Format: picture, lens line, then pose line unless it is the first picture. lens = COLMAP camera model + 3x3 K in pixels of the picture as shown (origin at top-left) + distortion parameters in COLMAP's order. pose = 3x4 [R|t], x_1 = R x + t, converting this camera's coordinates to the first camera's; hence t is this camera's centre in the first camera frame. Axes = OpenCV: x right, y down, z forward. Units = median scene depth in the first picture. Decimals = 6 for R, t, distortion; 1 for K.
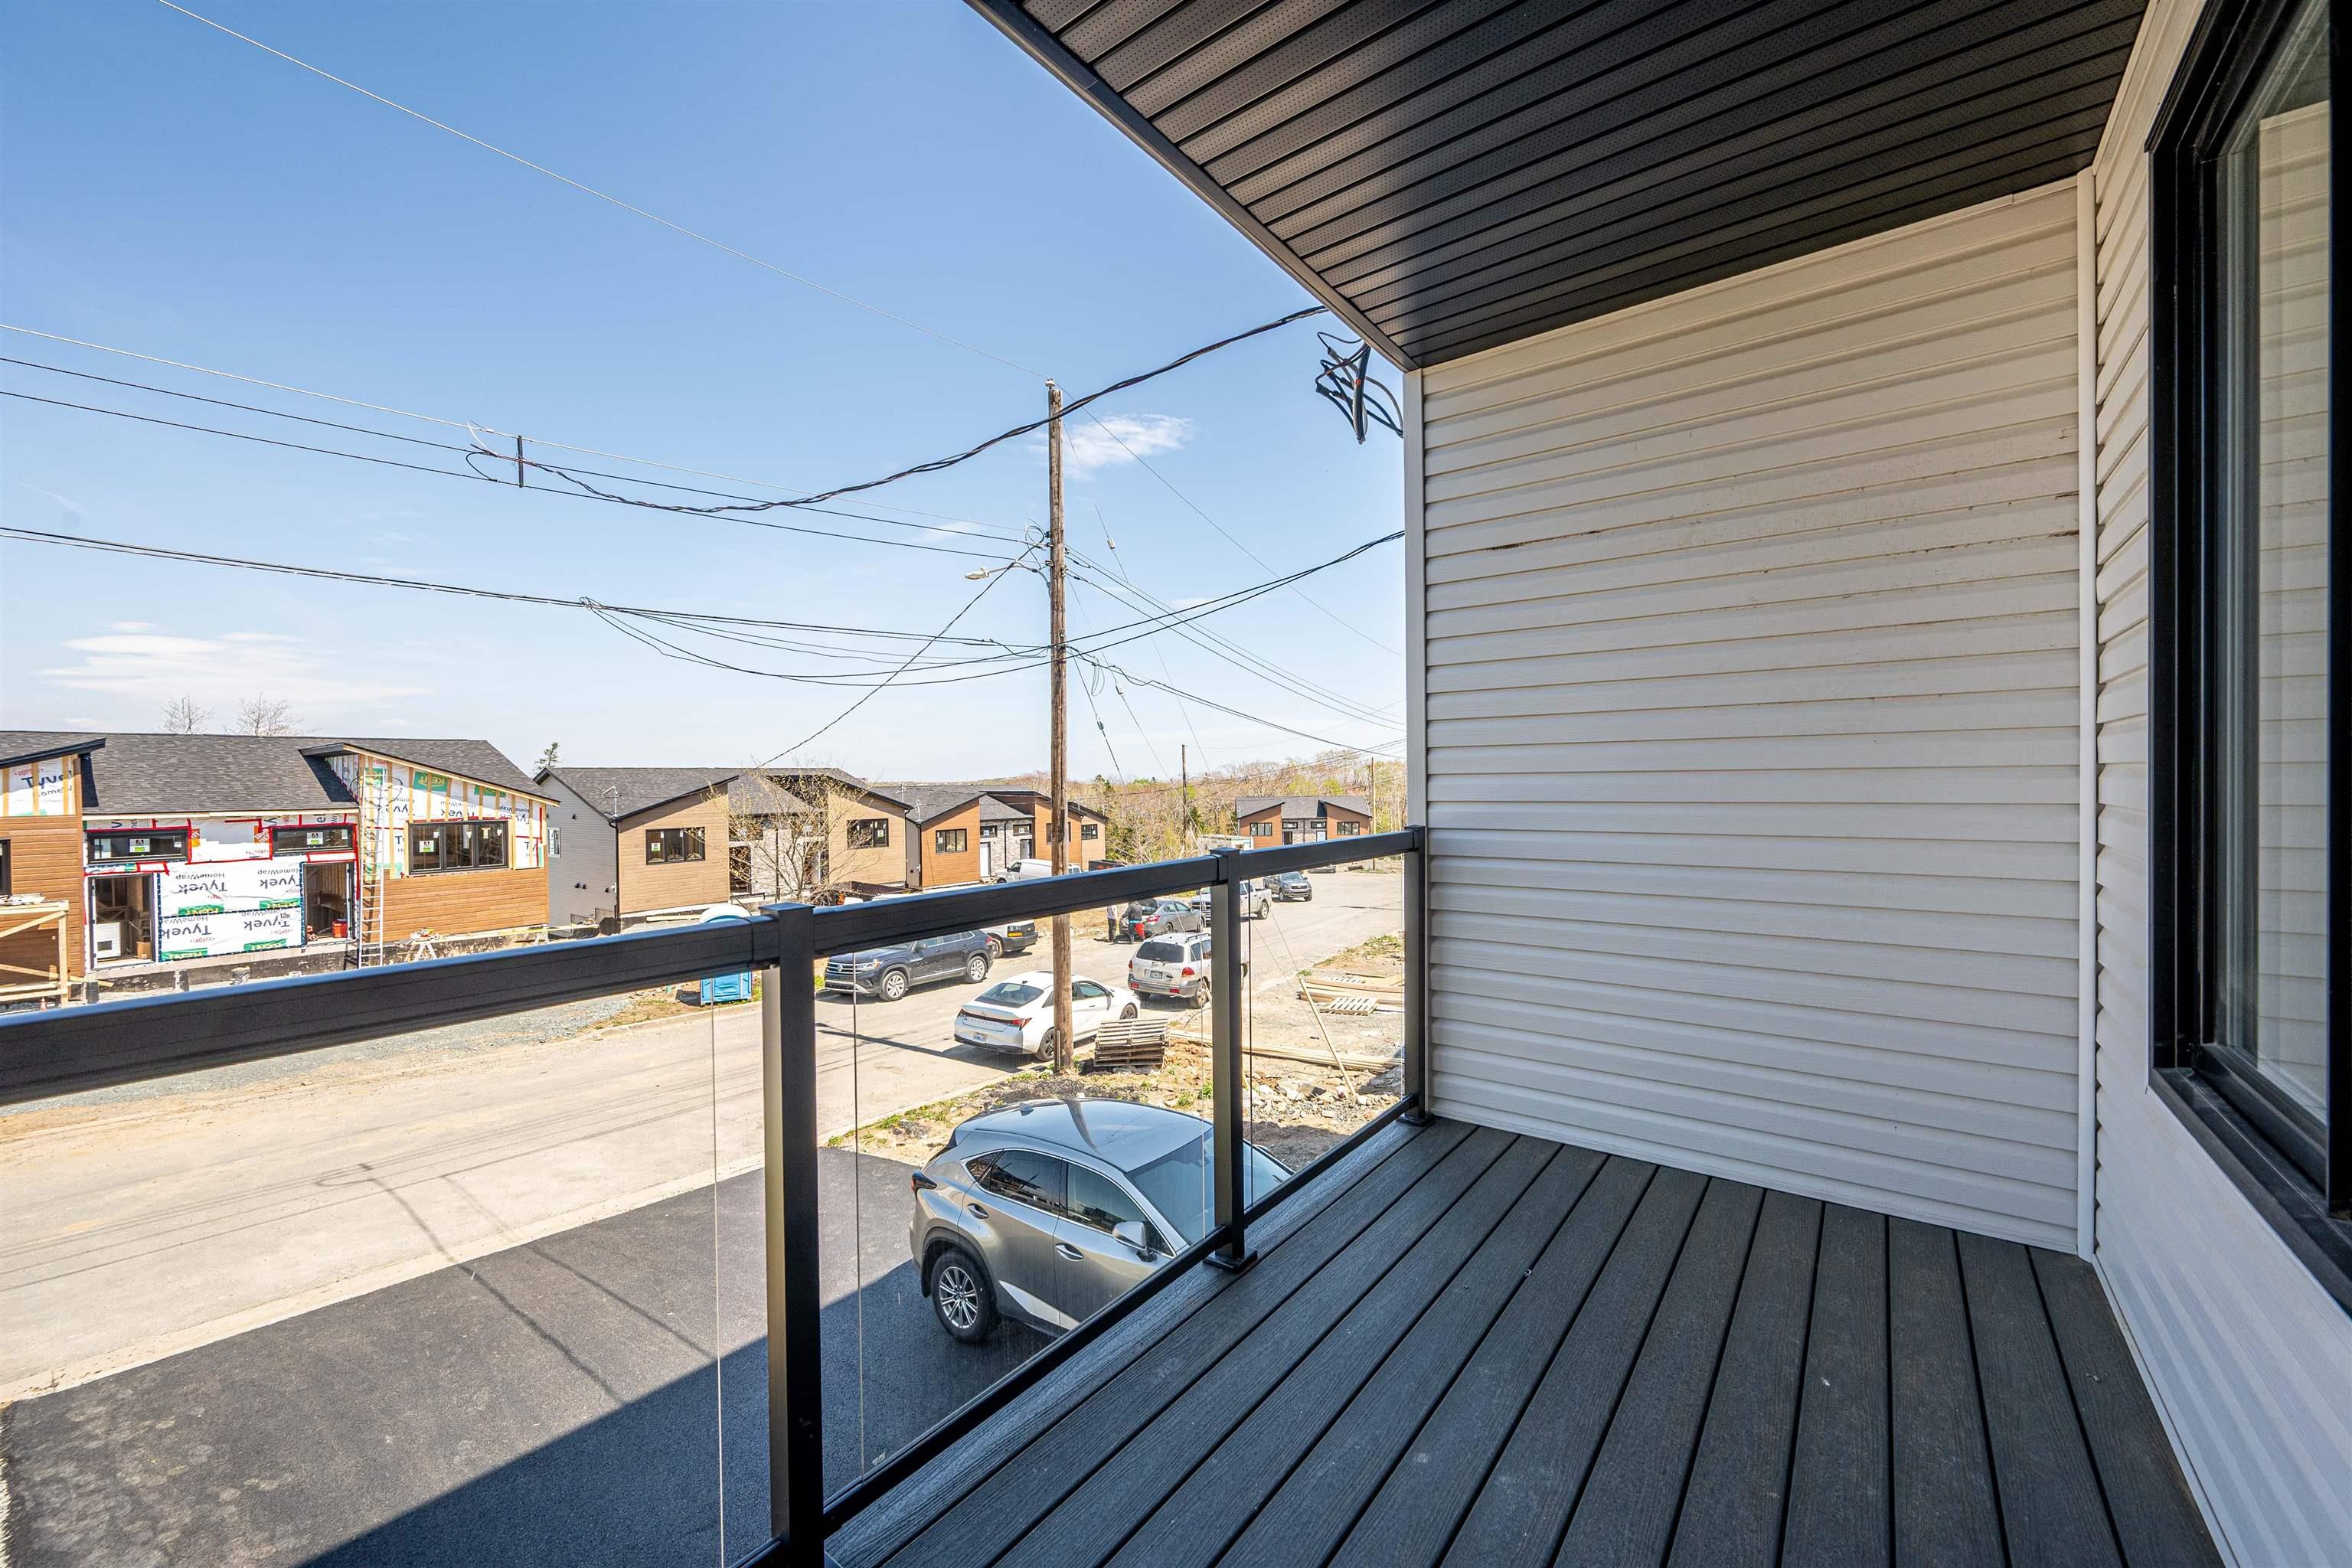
lens RADIAL K [[918.8, 0, 1184.4], [0, 918.8, 786.9], [0, 0, 1]] dist [-0.014305, 0.002659]
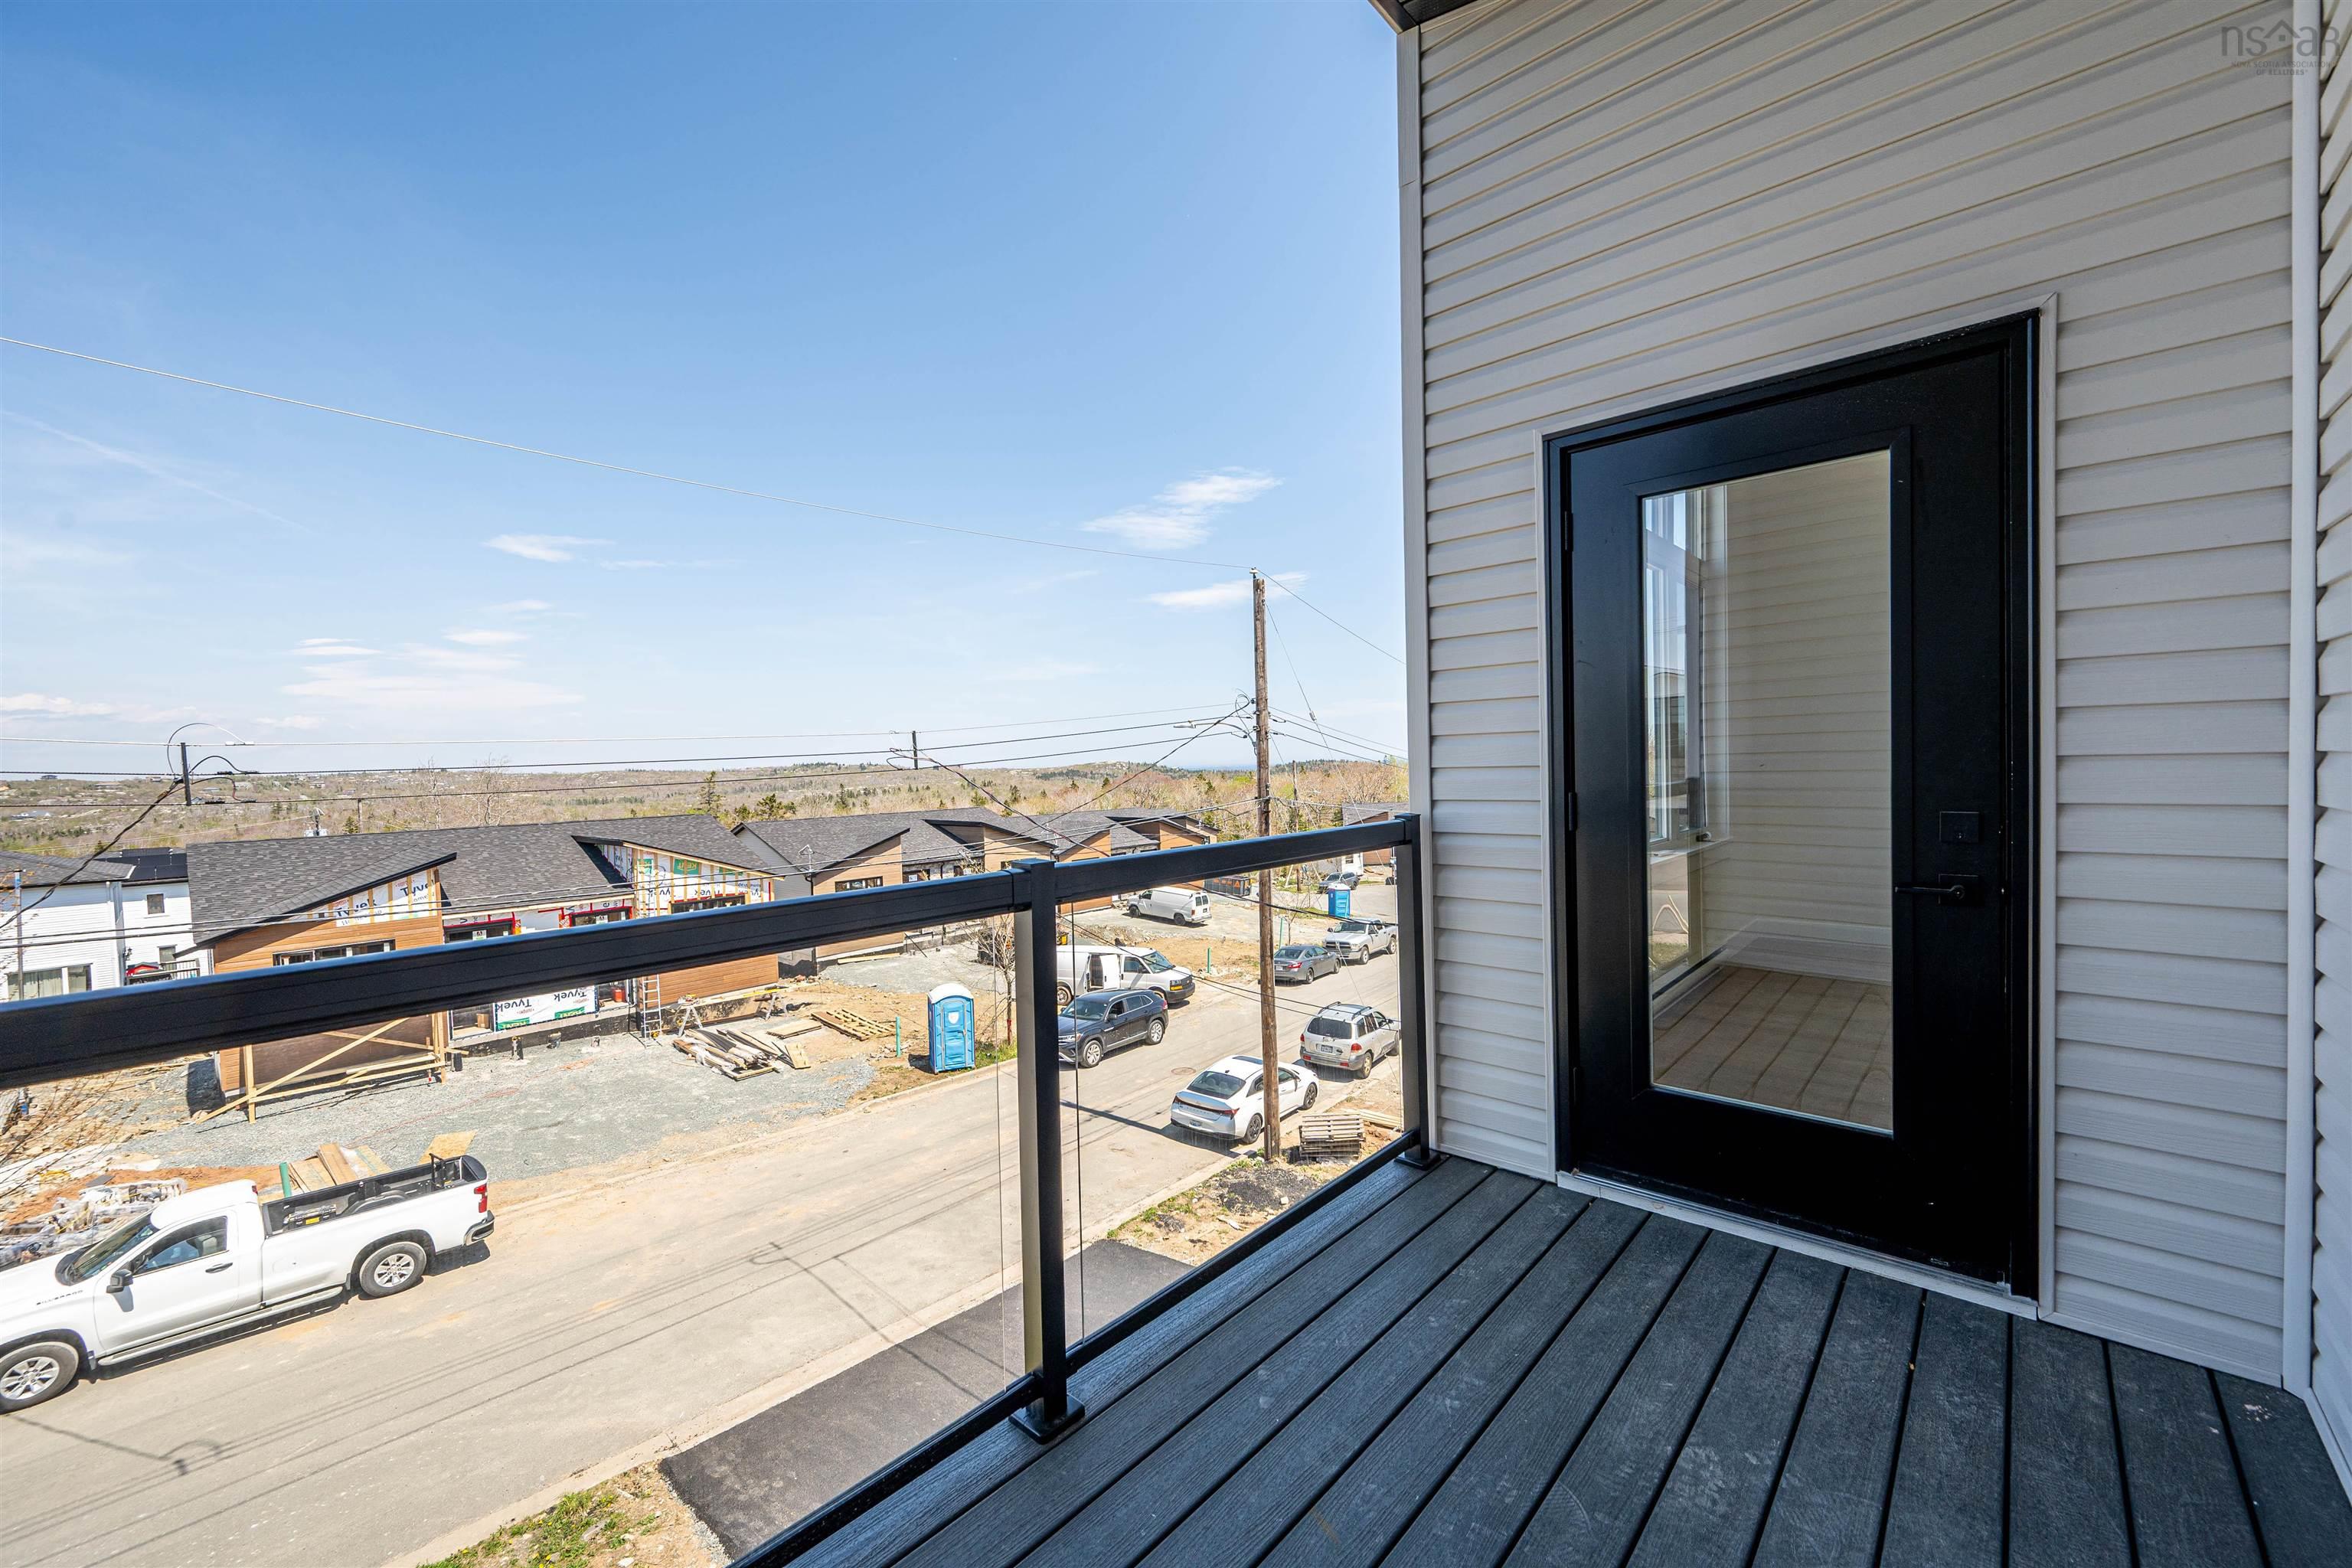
lens RADIAL K [[928.5, 0, 1176.0], [0, 928.5, 784.0], [0, 0, 1]] dist [-0.000651, -0.000040]
pose [[0.994880, -0.014601, -0.099998, -0.096256], [0.017029, 0.999579, 0.023478, -0.147819], [0.099613, -0.025061, 0.994711, -0.133378]]
